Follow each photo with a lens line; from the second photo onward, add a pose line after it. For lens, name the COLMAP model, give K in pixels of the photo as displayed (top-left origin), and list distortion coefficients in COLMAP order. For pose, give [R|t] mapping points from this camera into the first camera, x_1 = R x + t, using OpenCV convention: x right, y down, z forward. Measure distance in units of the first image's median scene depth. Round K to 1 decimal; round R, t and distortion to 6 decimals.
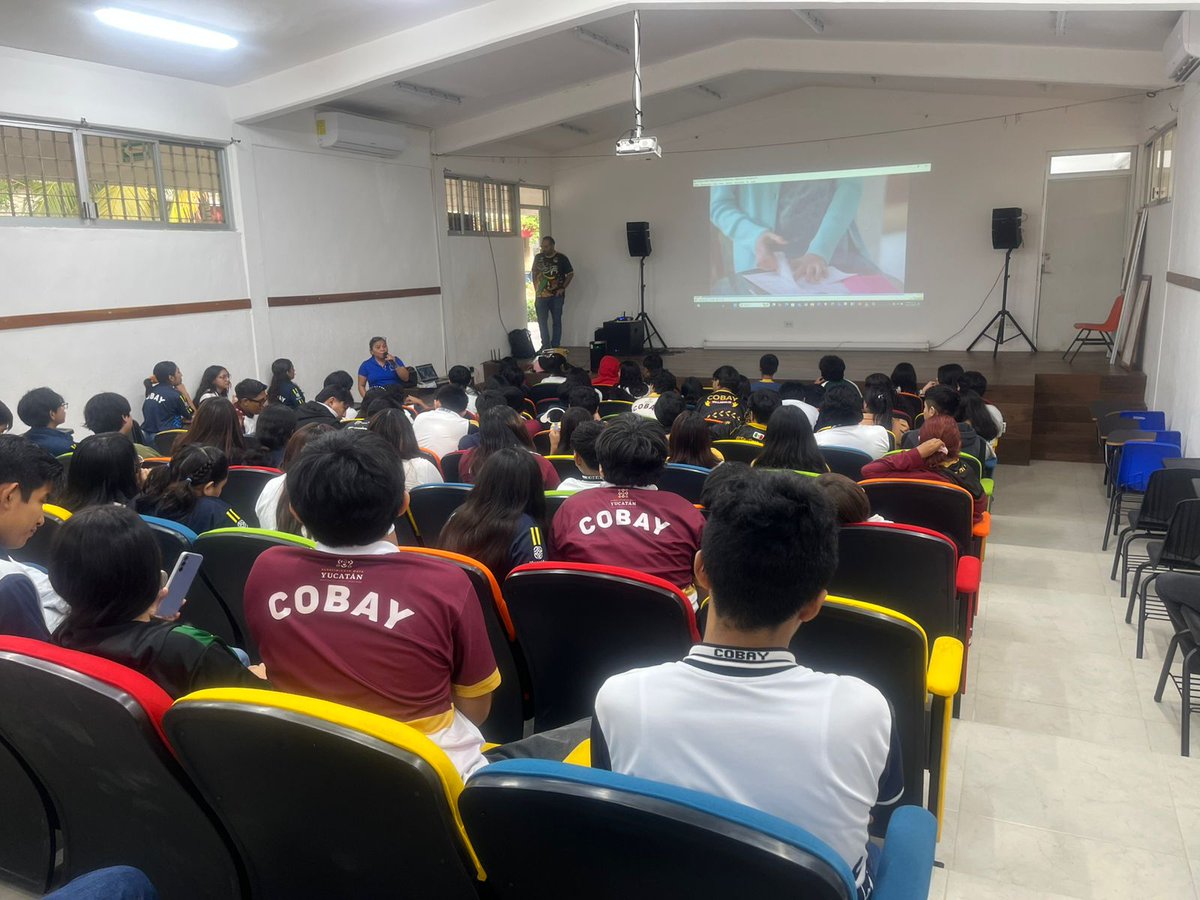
lens RADIAL K [[904.8, 0, 600.0], [0, 904.8, 450.0], [0, 0, 1]] dist [0.071143, -0.161416]
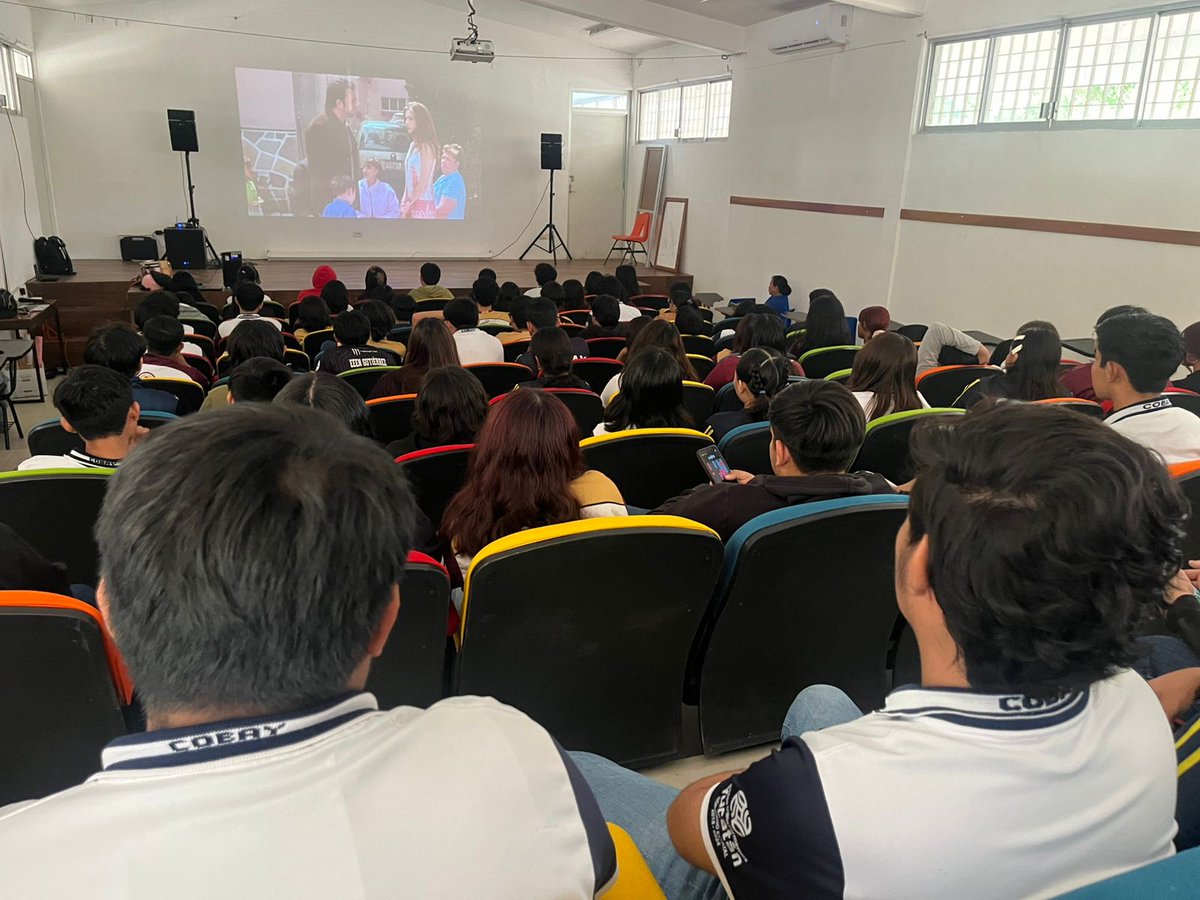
lens RADIAL K [[904.8, 0, 600.0], [0, 904.8, 450.0], [0, 0, 1]] dist [0.071143, -0.161416]
pose [[0.676221, -0.167086, 0.717501, -0.404393], [0.097921, 0.985684, 0.137252, -0.021606], [-0.730163, -0.022554, 0.682901, 0.156671]]
